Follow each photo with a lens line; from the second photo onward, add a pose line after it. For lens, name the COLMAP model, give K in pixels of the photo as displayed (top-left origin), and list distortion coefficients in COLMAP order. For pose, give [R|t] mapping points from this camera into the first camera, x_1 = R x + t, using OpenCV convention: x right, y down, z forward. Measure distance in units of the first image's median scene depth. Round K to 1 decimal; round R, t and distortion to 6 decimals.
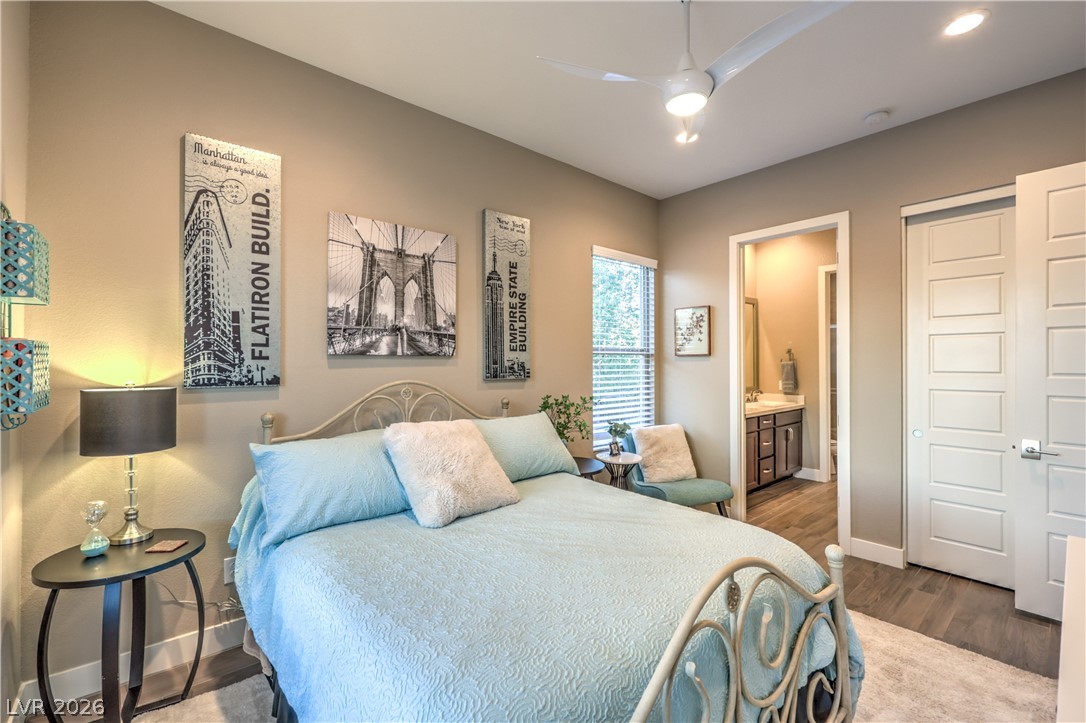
lens RADIAL K [[470.8, 0, 541.9], [0, 470.8, 364.6], [0, 0, 1]] dist [0.002115, 0.000069]
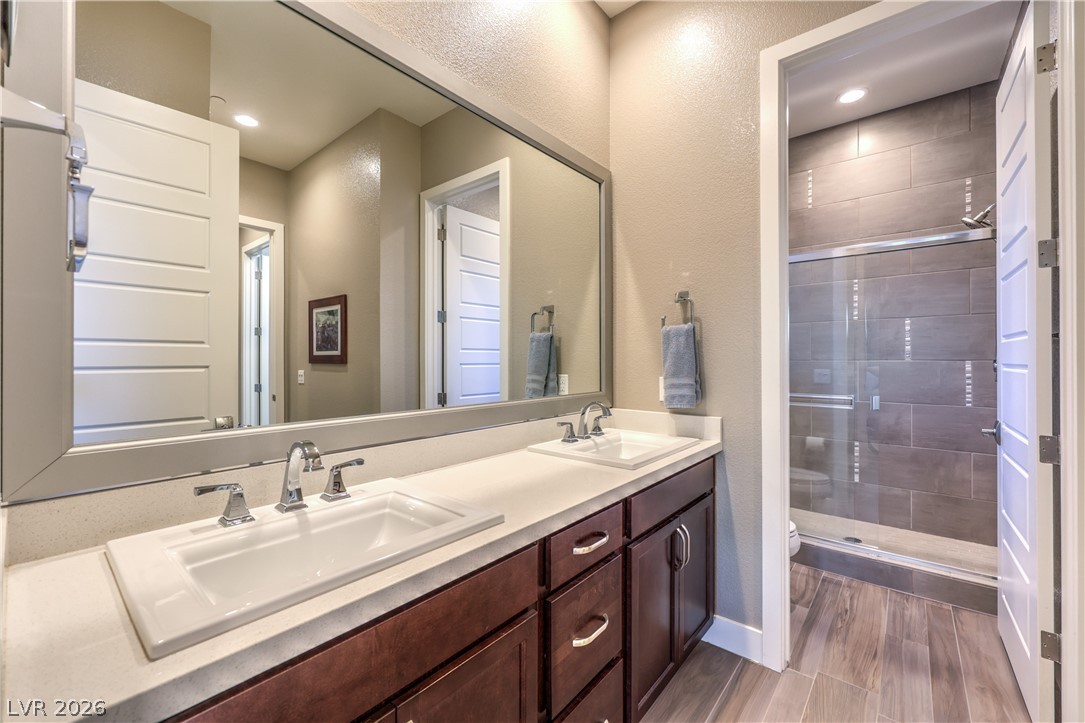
lens RADIAL K [[437.9, 0, 543.5], [0, 437.9, 371.1], [0, 0, 1]] dist [-0.001793, 0.000001]
pose [[0.987339, 0.003666, 0.158582, 0.820756], [-0.003056, 0.999987, -0.004089, 0.071405], [-0.158595, 0.003553, 0.987337, 1.534726]]
